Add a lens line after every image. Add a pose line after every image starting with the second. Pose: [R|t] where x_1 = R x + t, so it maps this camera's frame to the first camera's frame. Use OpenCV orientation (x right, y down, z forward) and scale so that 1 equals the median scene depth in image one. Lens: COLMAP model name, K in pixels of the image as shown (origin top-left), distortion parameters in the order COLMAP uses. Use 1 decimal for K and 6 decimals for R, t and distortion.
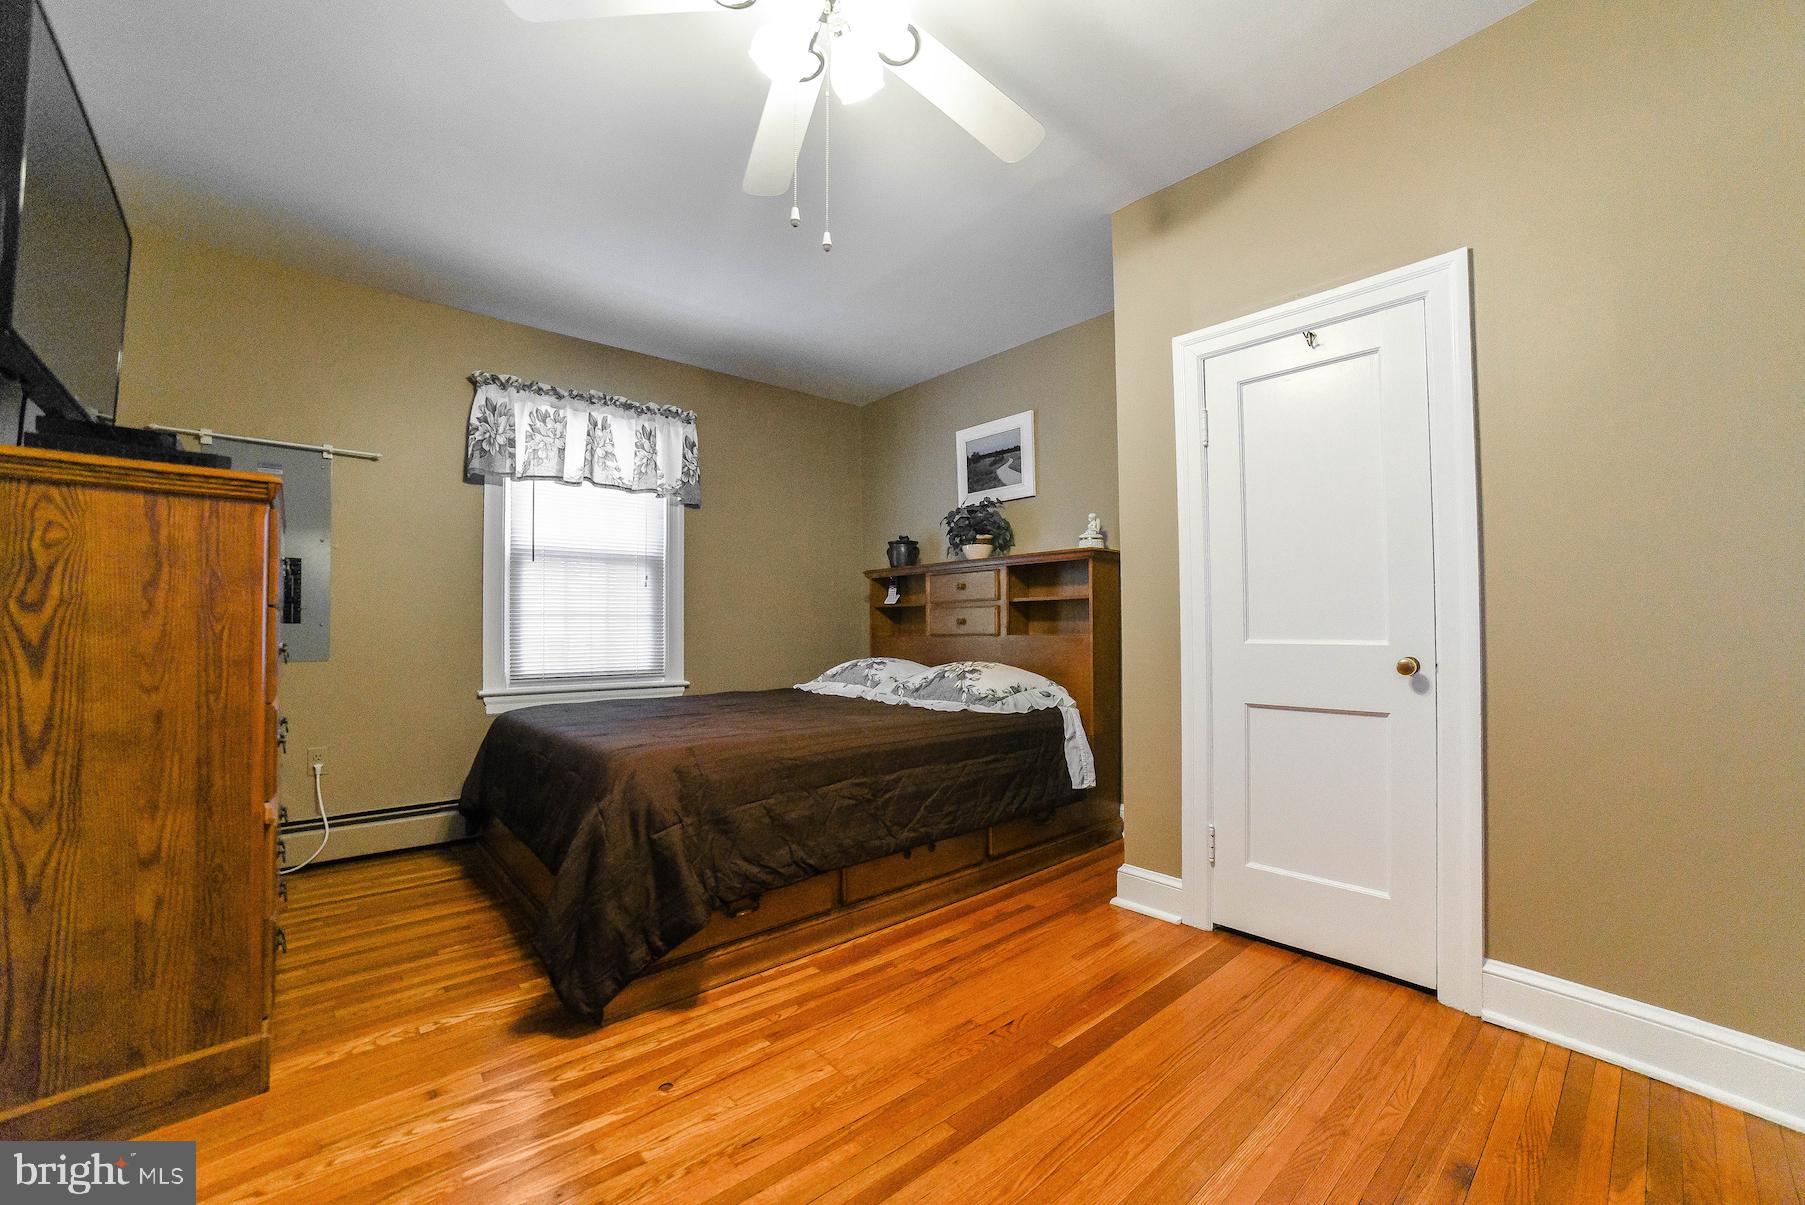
lens RADIAL K [[716.2, 0, 904.6], [0, 716.2, 616.1], [0, 0, 1]] dist [-0.080107, 0.035906]
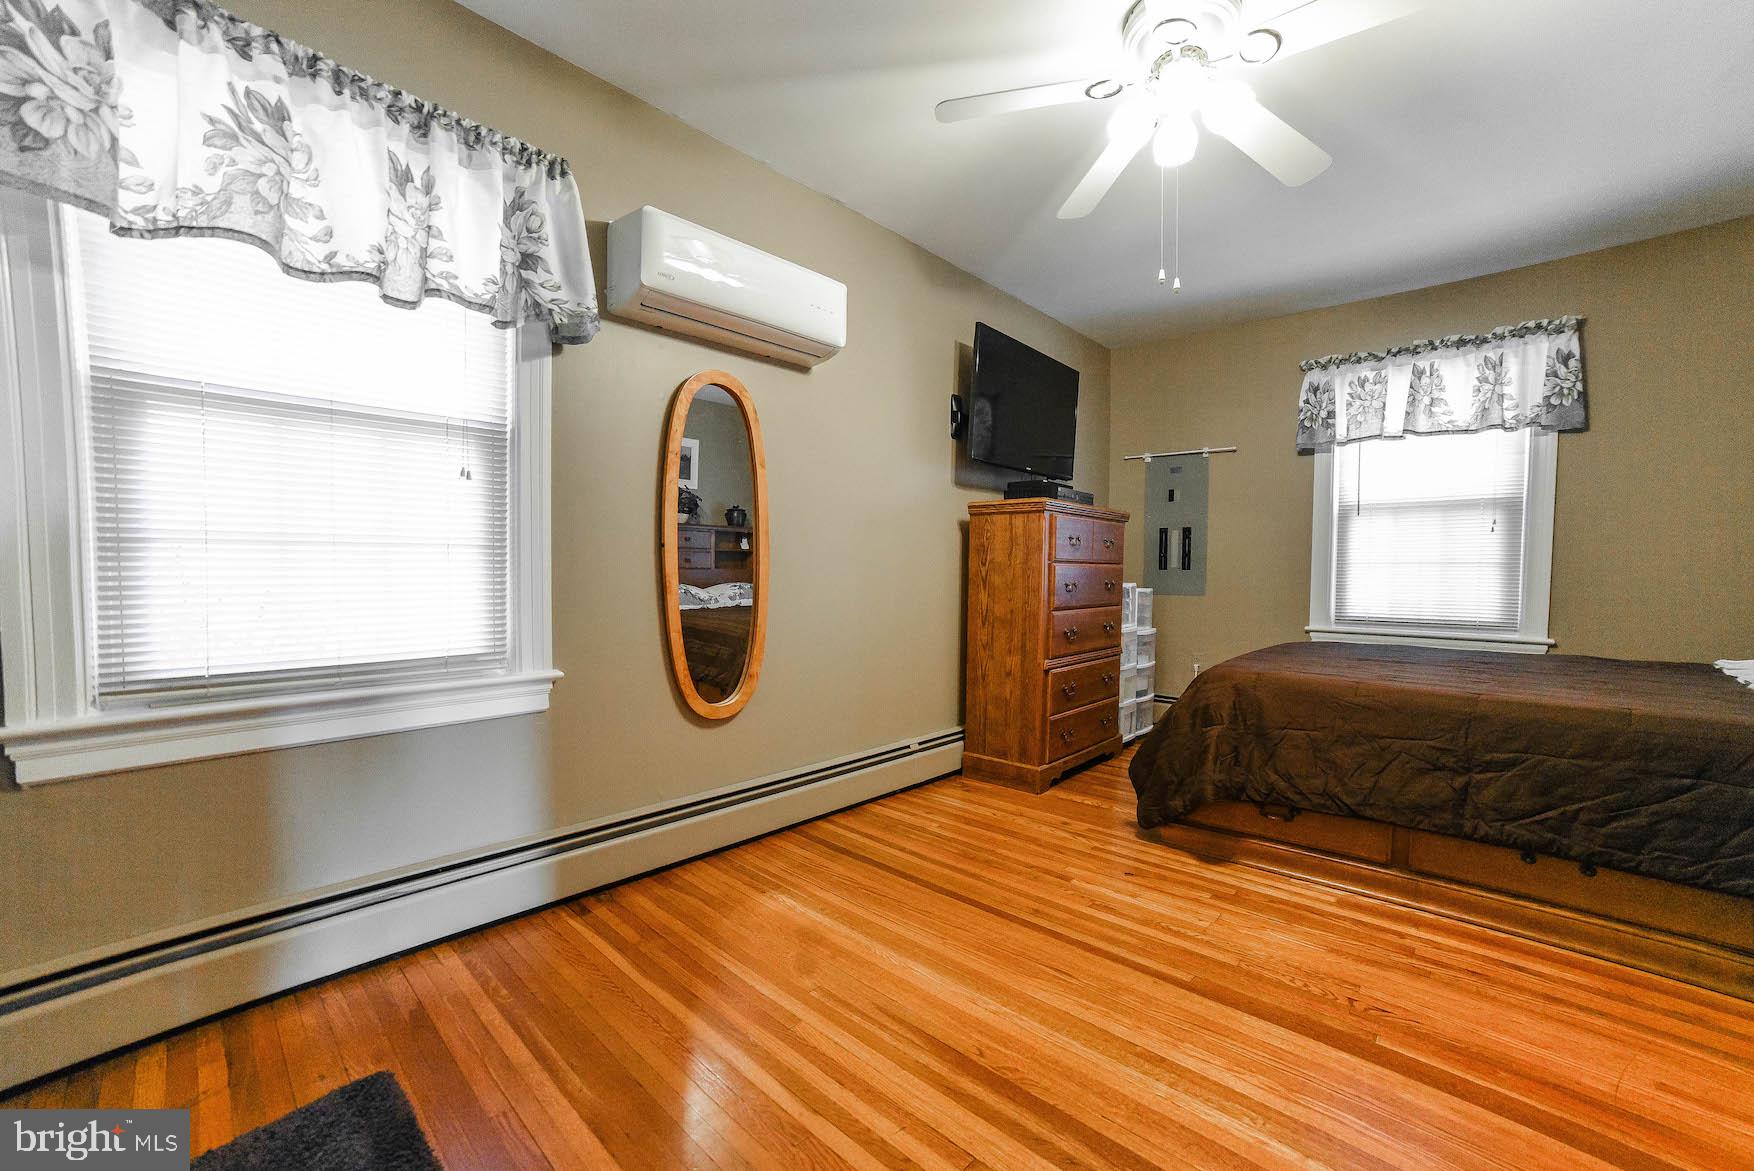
lens RADIAL K [[695.9, 0, 879.1], [0, 695.9, 598.7], [0, 0, 1]] dist [-0.080107, 0.035906]
pose [[0.112965, 0.046063, -0.992531, 0.673530], [0.009895, 0.998823, 0.047482, -0.006109], [0.993550, -0.015185, 0.112376, 0.180308]]
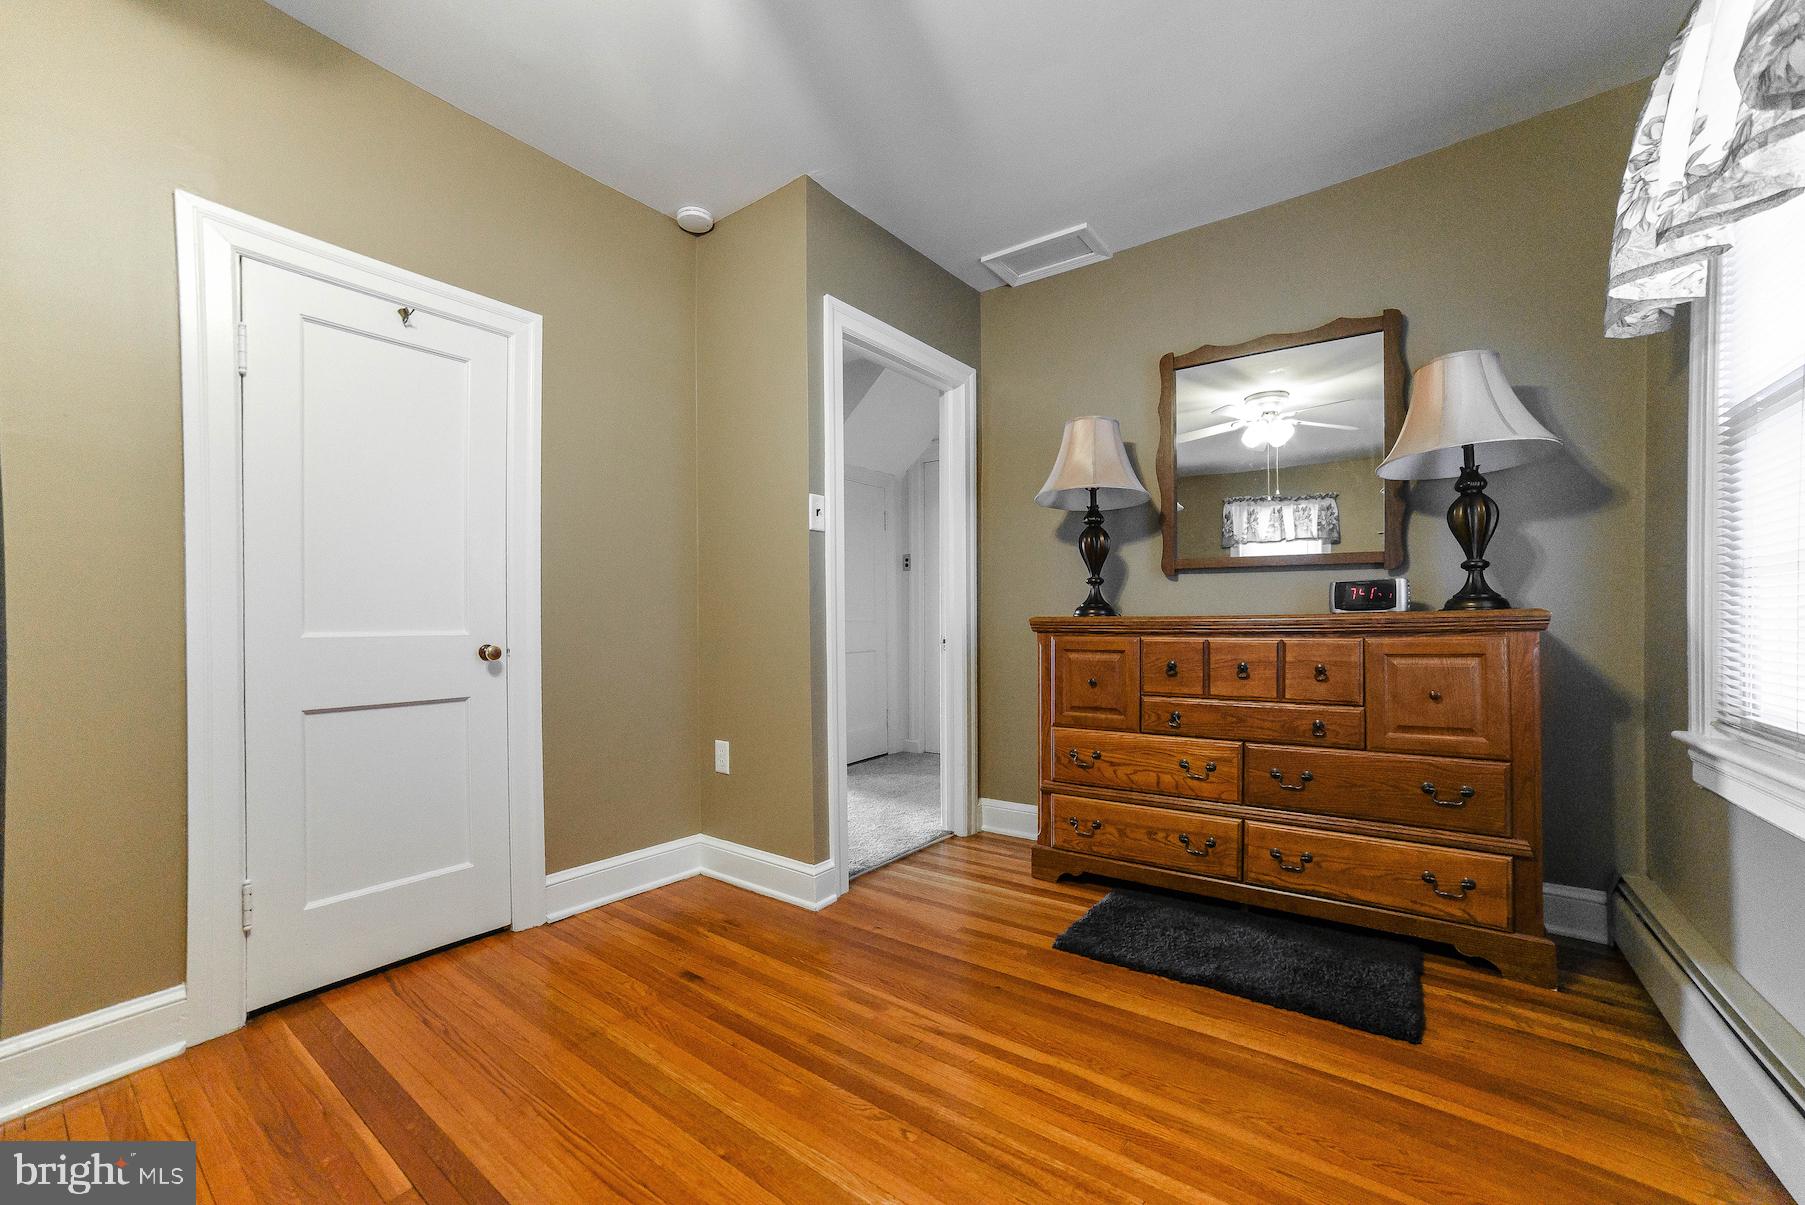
lens RADIAL K [[716.2, 0, 904.6], [0, 716.2, 616.1], [0, 0, 1]] dist [-0.080107, 0.035906]
pose [[-0.223082, 0.010288, 0.974745, -0.413131], [-0.011225, 0.999851, -0.013122, 0.015060], [-0.974735, -0.013868, -0.222933, 0.454973]]
